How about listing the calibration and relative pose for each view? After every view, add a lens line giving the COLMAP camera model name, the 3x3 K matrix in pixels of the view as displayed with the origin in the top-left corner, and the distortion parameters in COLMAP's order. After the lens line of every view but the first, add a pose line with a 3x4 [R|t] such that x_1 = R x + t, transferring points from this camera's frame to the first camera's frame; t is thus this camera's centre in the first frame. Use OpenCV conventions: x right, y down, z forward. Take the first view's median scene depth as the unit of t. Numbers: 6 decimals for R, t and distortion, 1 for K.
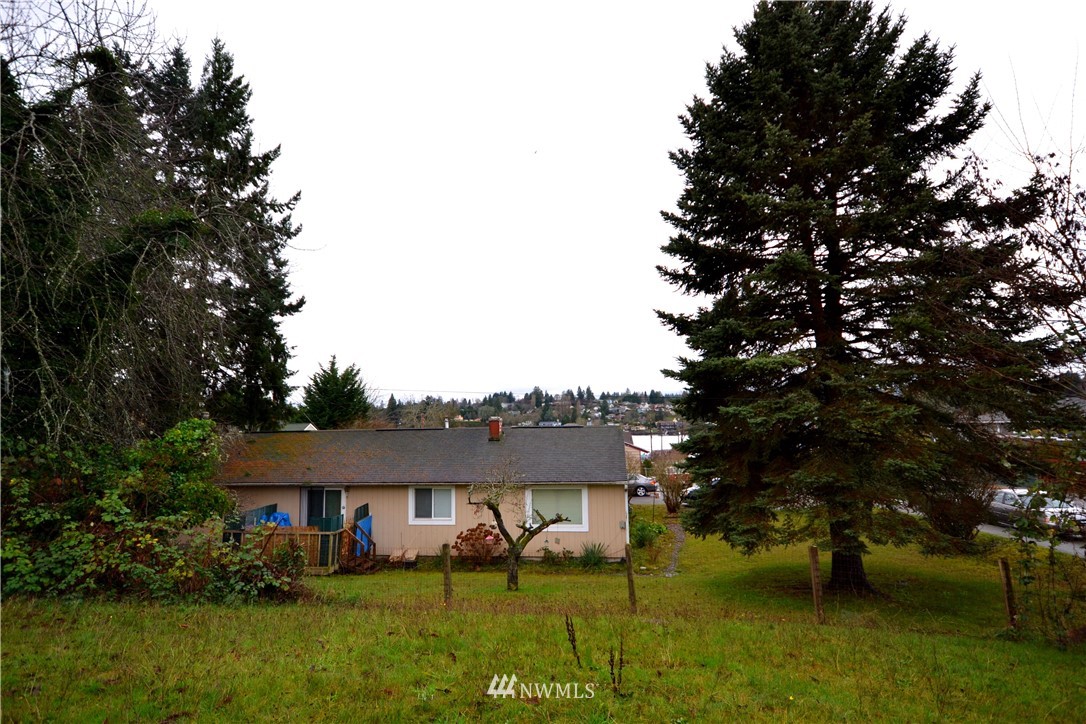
lens RADIAL K [[592.7, 0, 543.0], [0, 592.7, 362.0], [0, 0, 1]] dist [-0.018839, -0.001142]
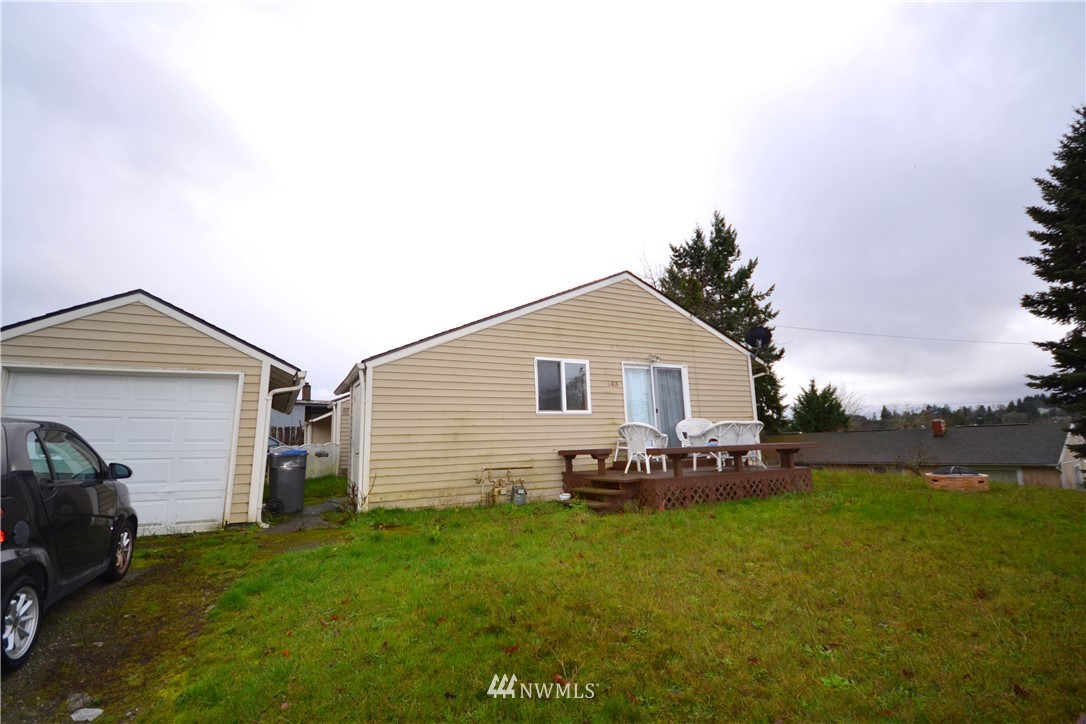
lens RADIAL K [[505.3, 0, 543.0], [0, 505.3, 362.0], [0, 0, 1]] dist [-0.001048, -0.000154]
pose [[0.663678, -0.122702, -0.737886, 0.163279], [0.090767, 0.992375, -0.083382, -0.020894], [0.742491, -0.011637, 0.669755, -0.395563]]
